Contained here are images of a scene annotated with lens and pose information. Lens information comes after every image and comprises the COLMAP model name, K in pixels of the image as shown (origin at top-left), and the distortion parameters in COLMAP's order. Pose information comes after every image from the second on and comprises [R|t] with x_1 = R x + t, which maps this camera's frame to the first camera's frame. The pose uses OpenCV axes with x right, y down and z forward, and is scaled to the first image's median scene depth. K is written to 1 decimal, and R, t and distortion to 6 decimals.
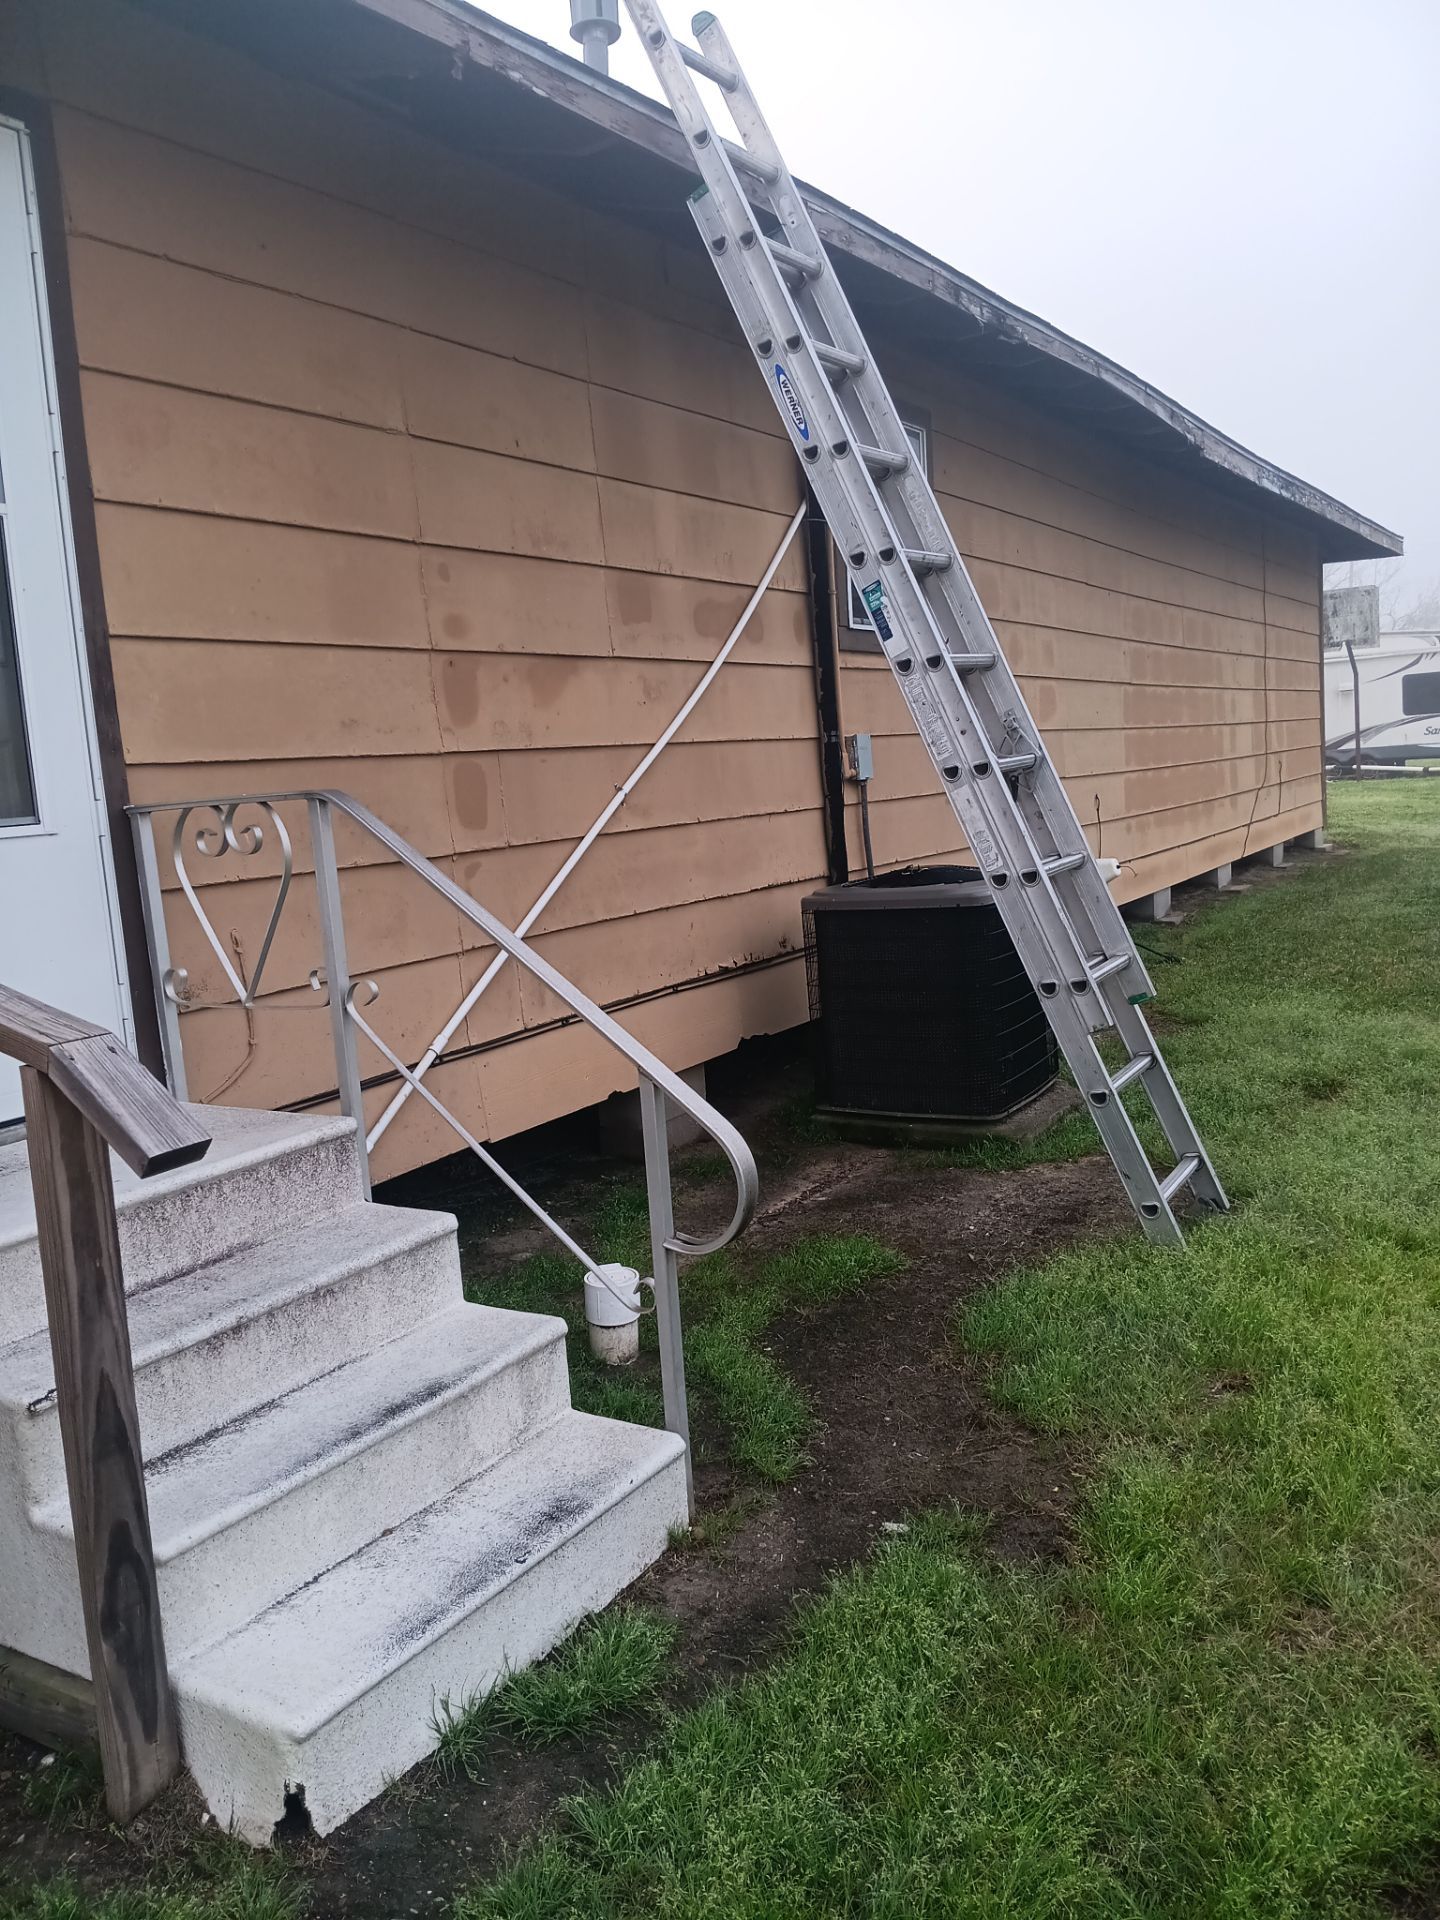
lens RADIAL K [[1449.4, 0, 696.8], [0, 1449.4, 979.1], [0, 0, 1]] dist [0.093061, -0.193907]
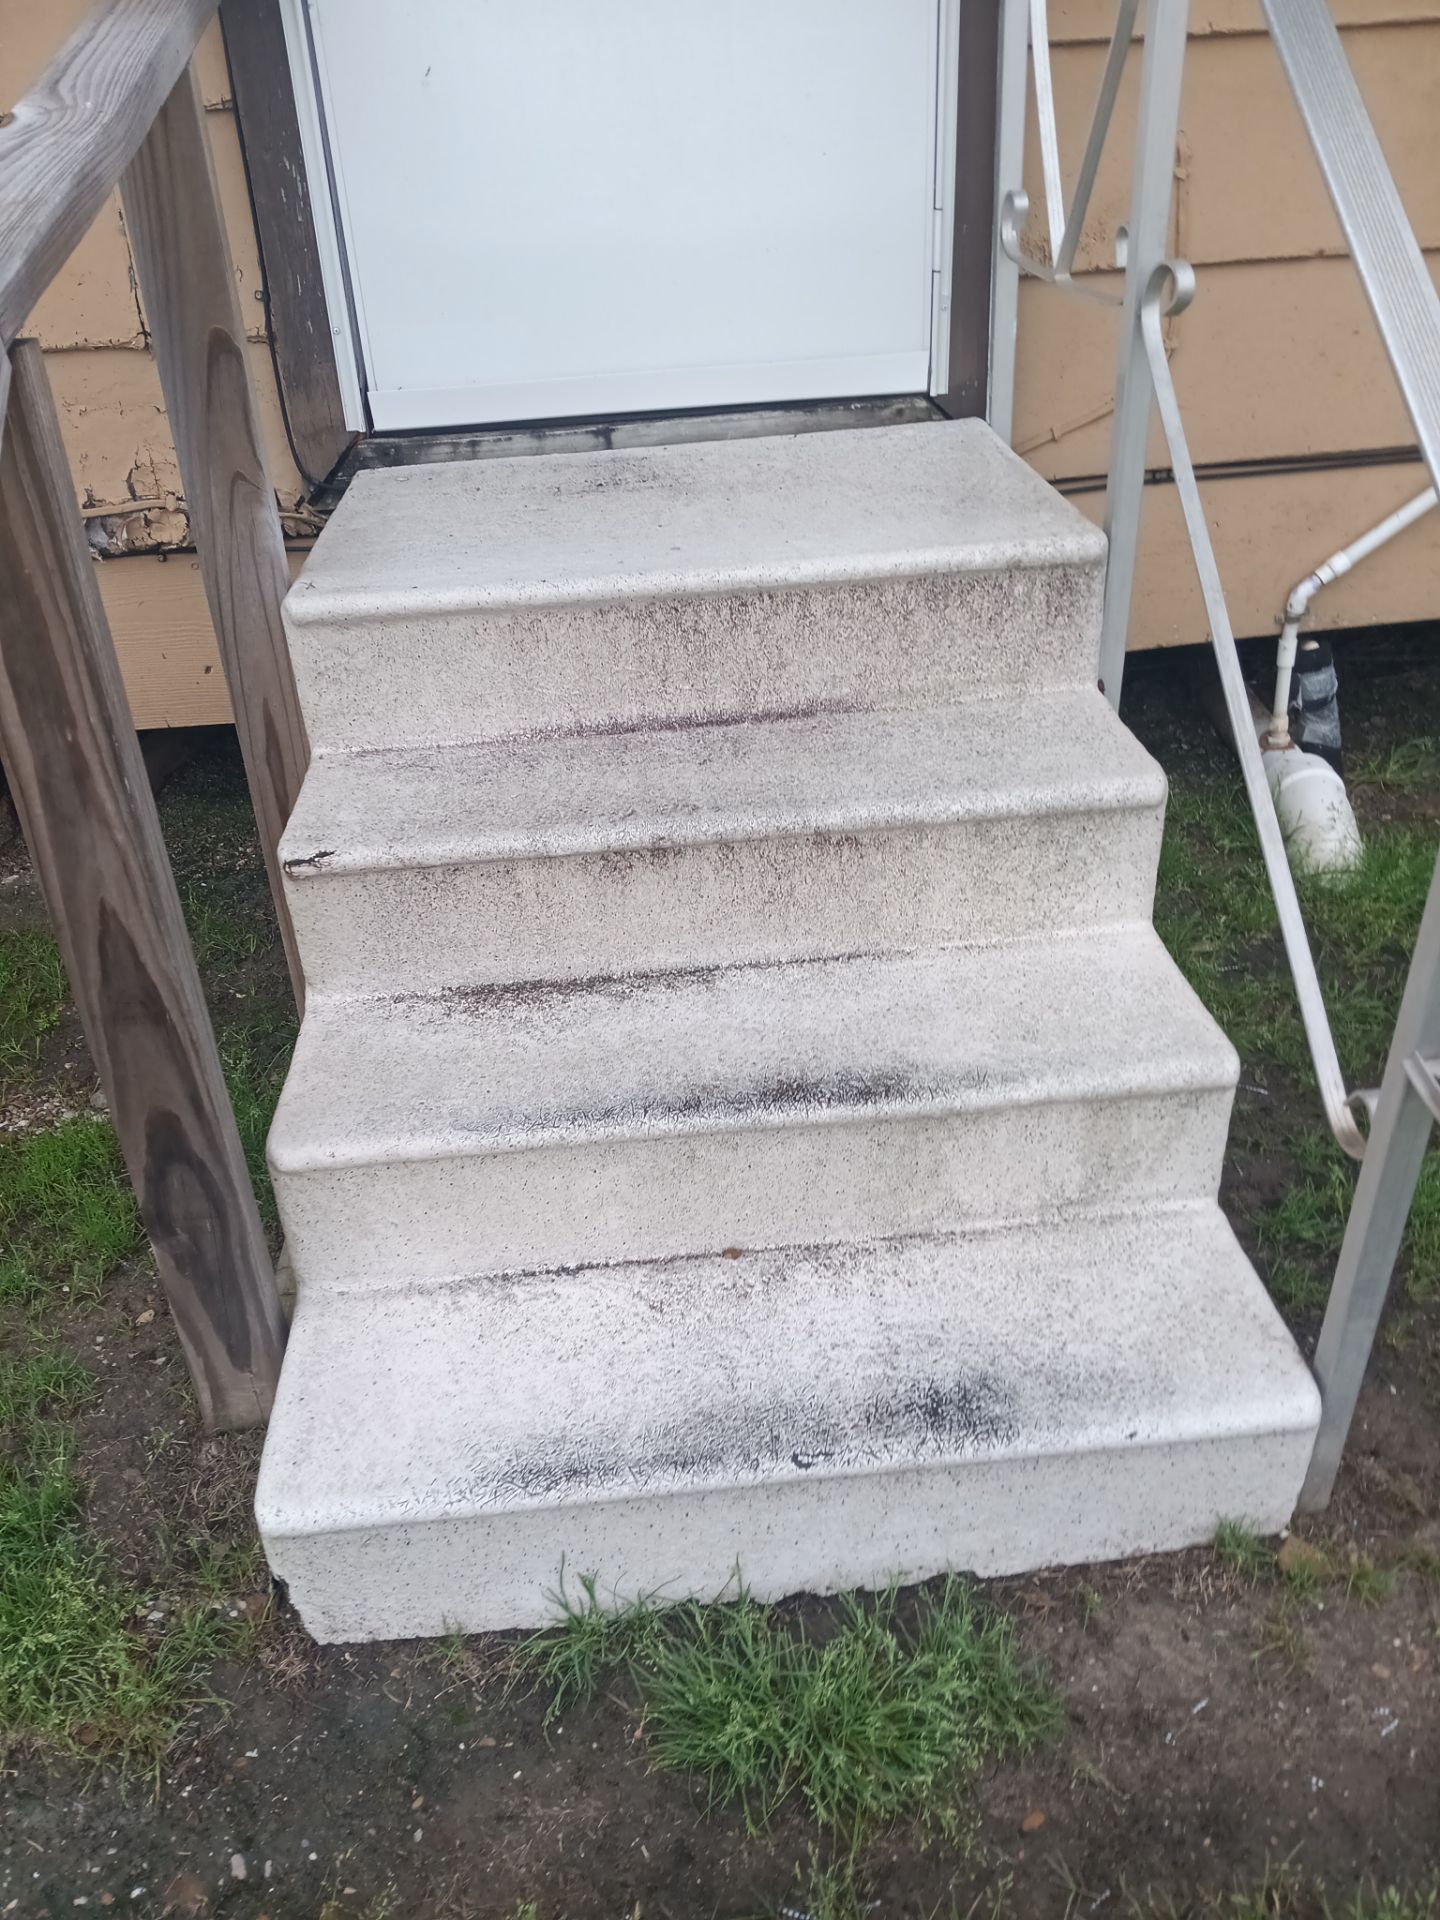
lens RADIAL K [[1449.3, 0, 720.8], [0, 1449.3, 956.3], [0, 0, 1]] dist [0.095336, -0.216976]
pose [[0.625573, 0.451602, -0.636172, 0.115724], [-0.109962, 0.858330, 0.501177, -0.034892], [0.772378, -0.243568, 0.586607, 0.651459]]
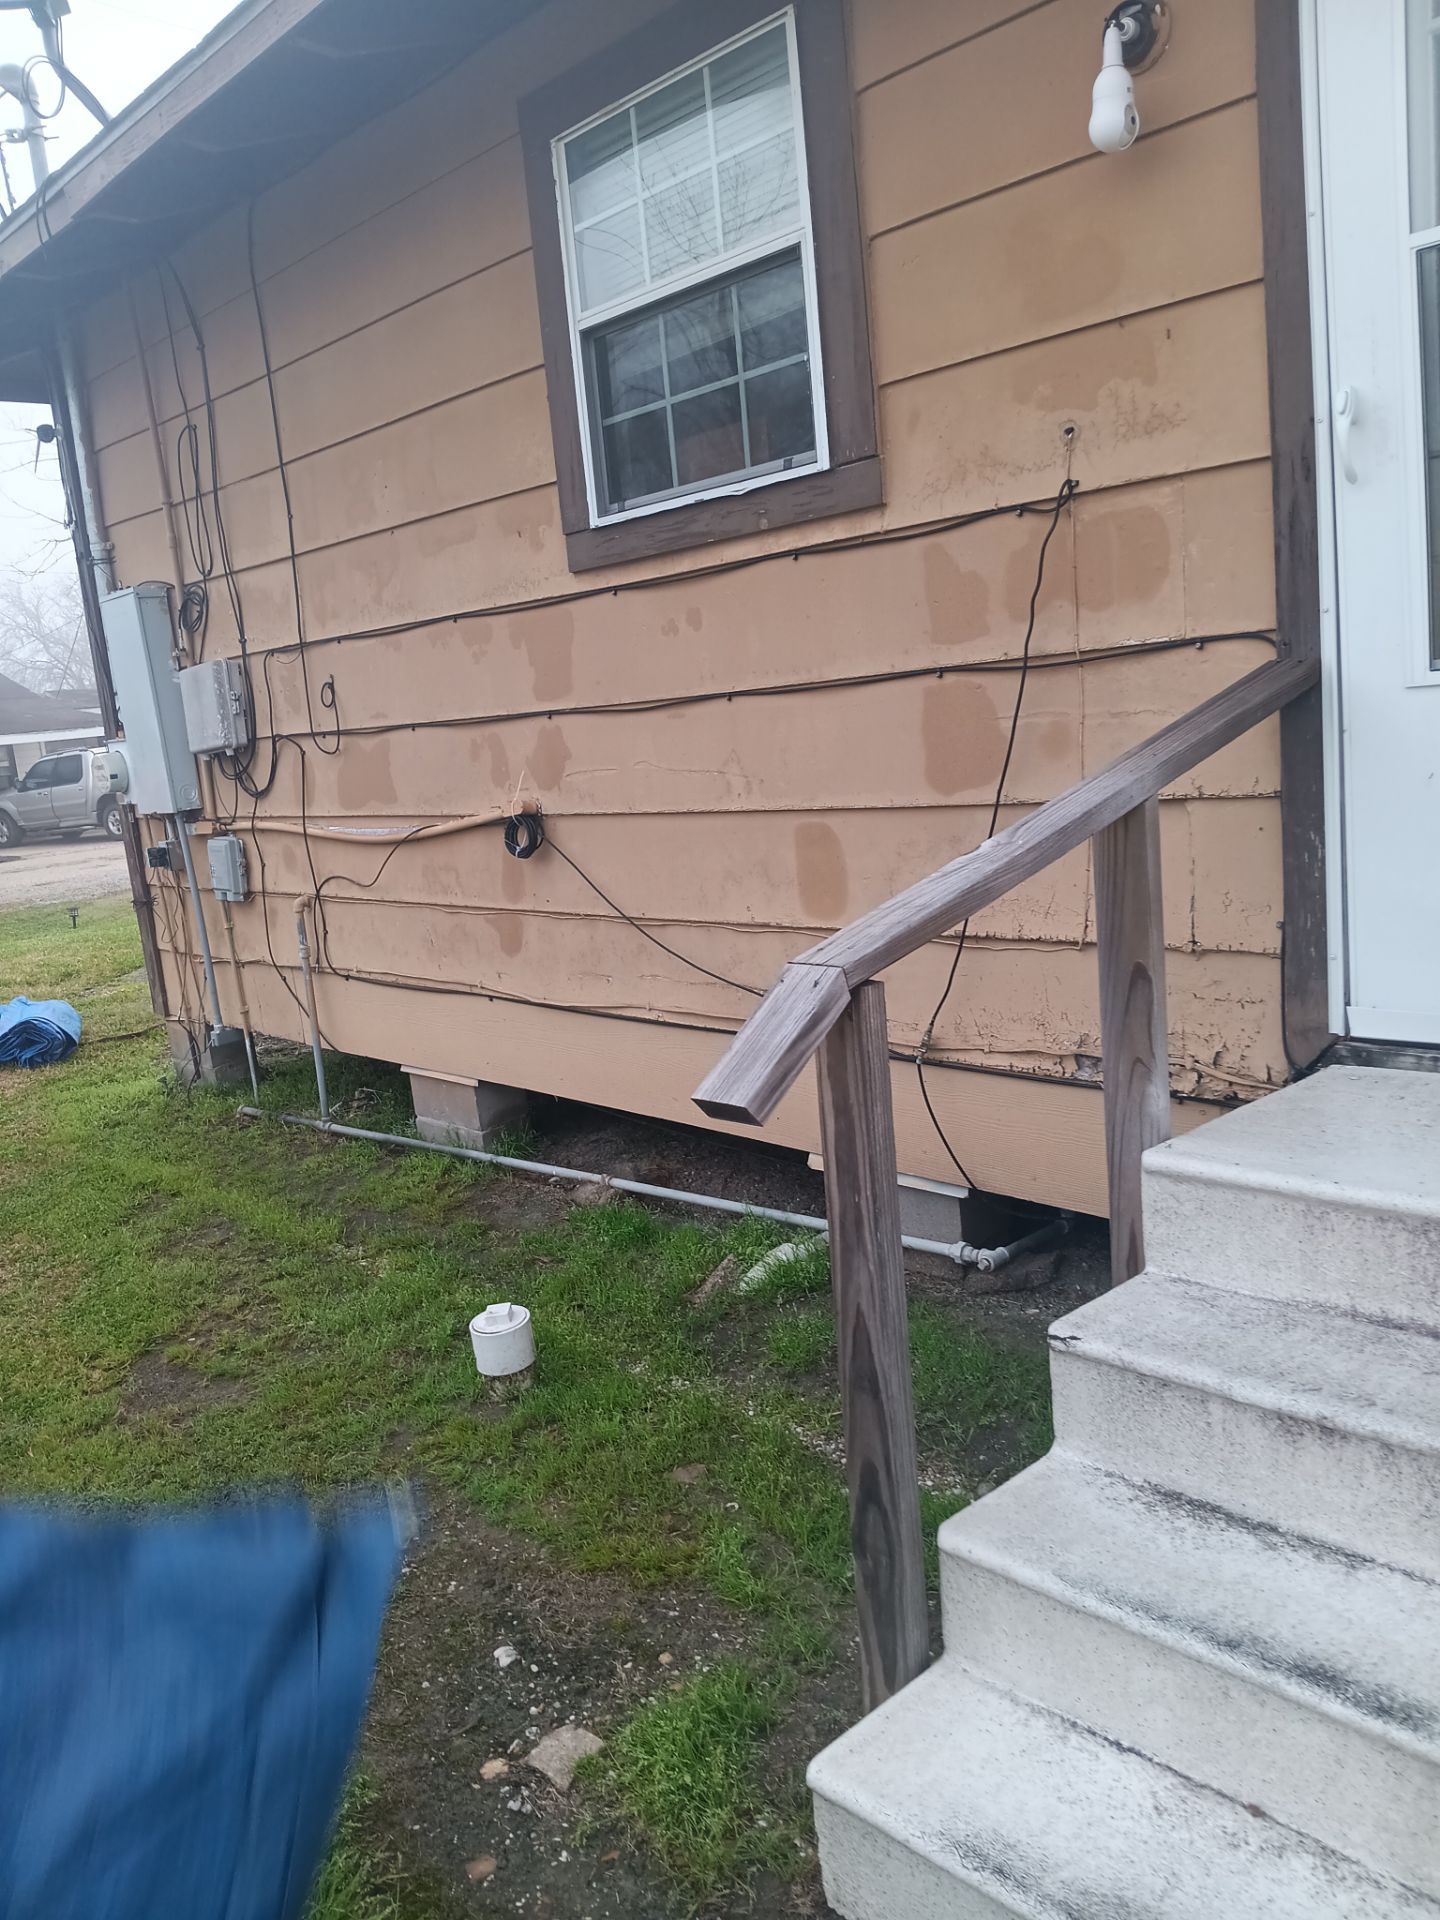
lens RADIAL K [[1442.7, 0, 720.0], [0, 1442.7, 960.0], [0, 0, 1]] dist [0.096402, -0.214455]
pose [[-0.213751, 0.246217, -0.945351, 0.353997], [-0.029228, 0.965671, 0.258118, -0.150448], [0.976451, 0.082803, -0.199217, 0.841800]]
